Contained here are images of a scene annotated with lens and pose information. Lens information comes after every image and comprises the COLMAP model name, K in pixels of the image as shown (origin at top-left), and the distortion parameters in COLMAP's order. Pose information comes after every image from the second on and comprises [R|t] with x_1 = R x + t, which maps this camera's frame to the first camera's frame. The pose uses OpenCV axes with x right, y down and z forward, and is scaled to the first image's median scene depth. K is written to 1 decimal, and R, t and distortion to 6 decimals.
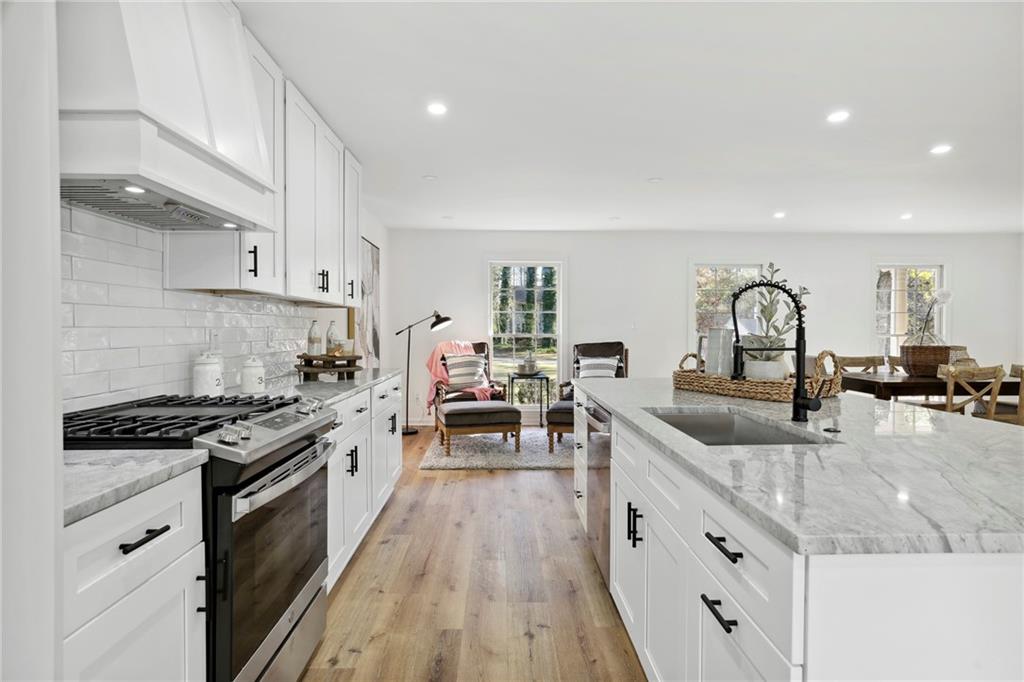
lens RADIAL K [[528.9, 0, 500.1], [0, 528.9, 340.4], [0, 0, 1]] dist [-0.002345, -0.000333]
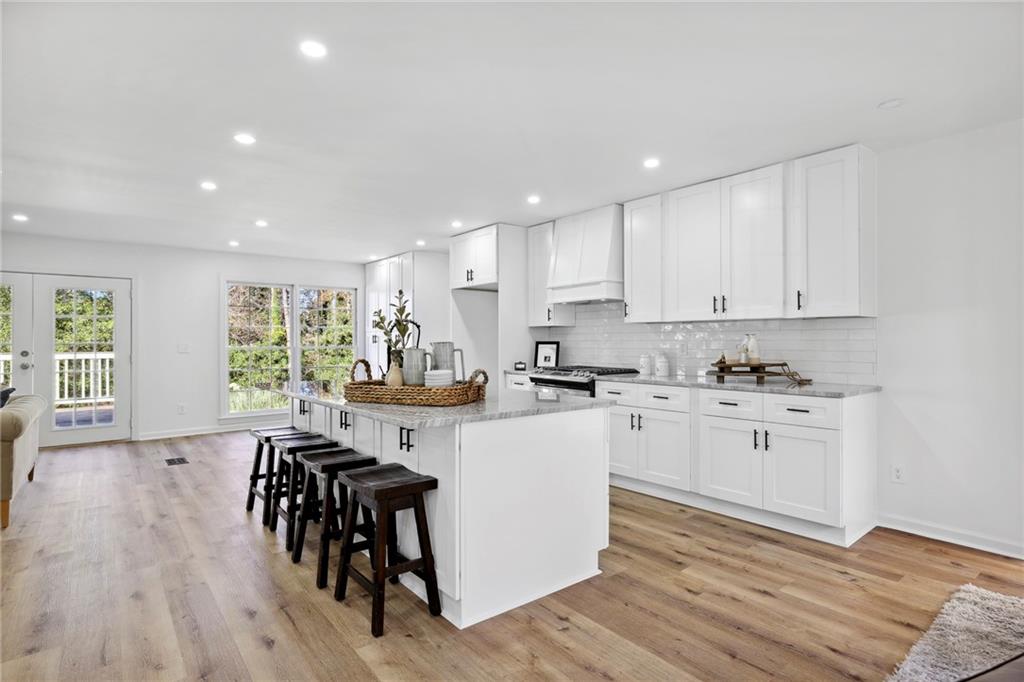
lens RADIAL K [[528.9, 0, 500.1], [0, 528.9, 340.4], [0, 0, 1]] dist [-0.002345, -0.000333]
pose [[-0.800142, 0.000856, -0.599810, 0.776349], [-0.007446, 0.999908, 0.011361, -0.028638], [0.599764, 0.013557, -0.800062, 1.538939]]
